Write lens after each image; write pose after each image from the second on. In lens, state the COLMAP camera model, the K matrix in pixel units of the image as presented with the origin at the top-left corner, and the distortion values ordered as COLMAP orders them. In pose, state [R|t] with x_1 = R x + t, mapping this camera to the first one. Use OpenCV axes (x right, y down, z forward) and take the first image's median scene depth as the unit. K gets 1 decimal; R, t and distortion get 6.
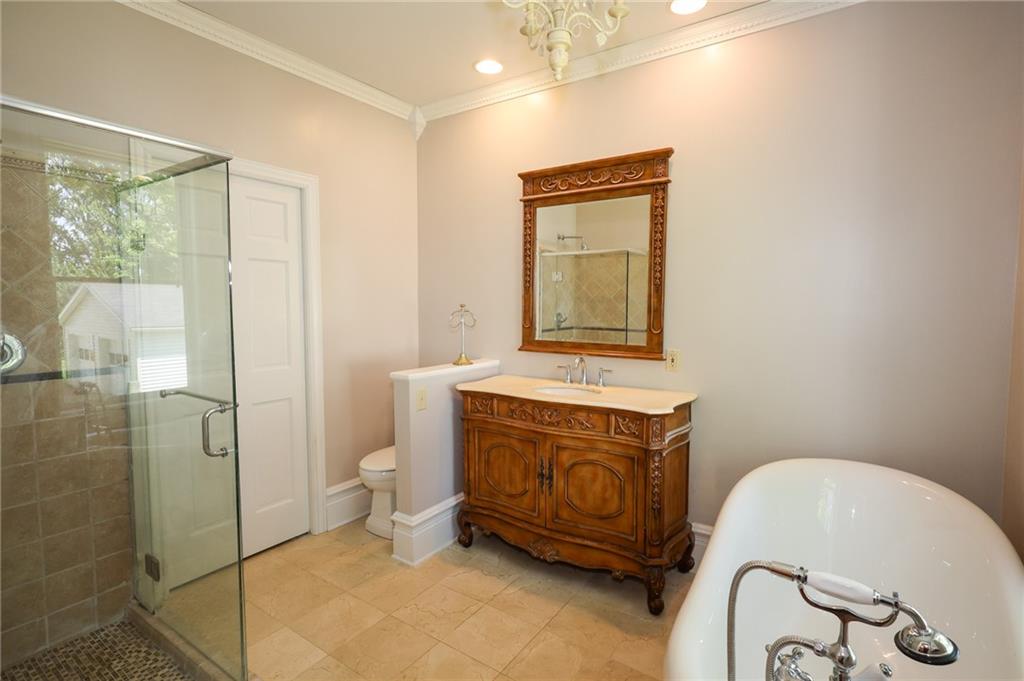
lens RADIAL K [[474.0, 0, 511.5], [0, 474.0, 338.5], [0, 0, 1]] dist [0.002097, 0.000628]
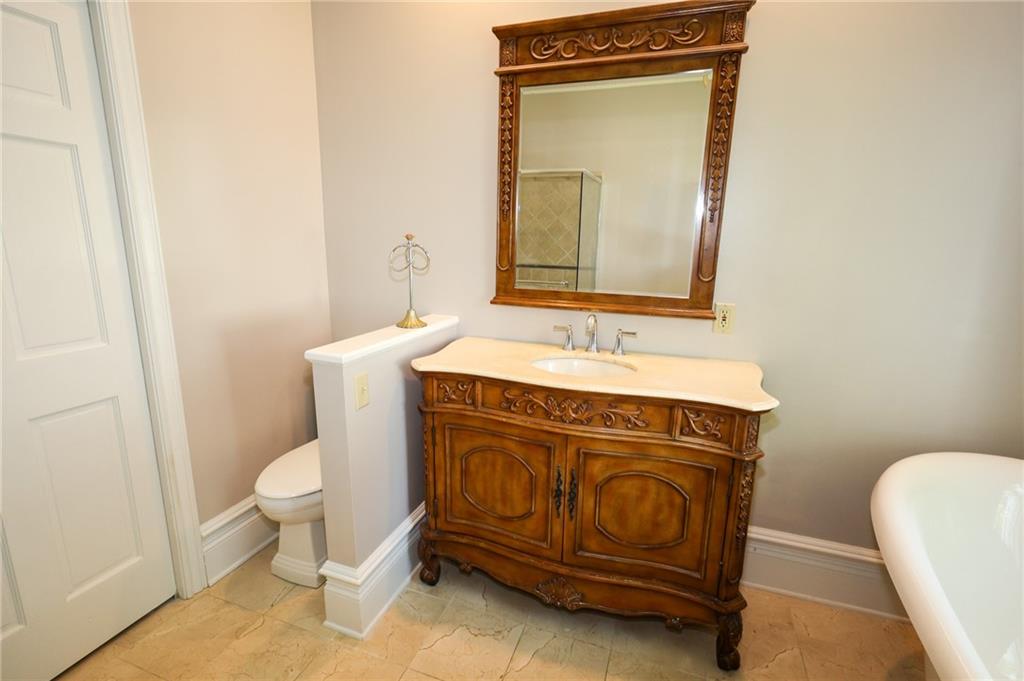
lens RADIAL K [[474.0, 0, 515.4], [0, 474.0, 338.2], [0, 0, 1]] dist [0.002097, 0.000628]
pose [[0.969464, -0.037945, 0.242279, -0.140011], [0.003708, 0.990112, 0.140232, -0.025558], [-0.245205, -0.135052, 0.960019, 0.357117]]
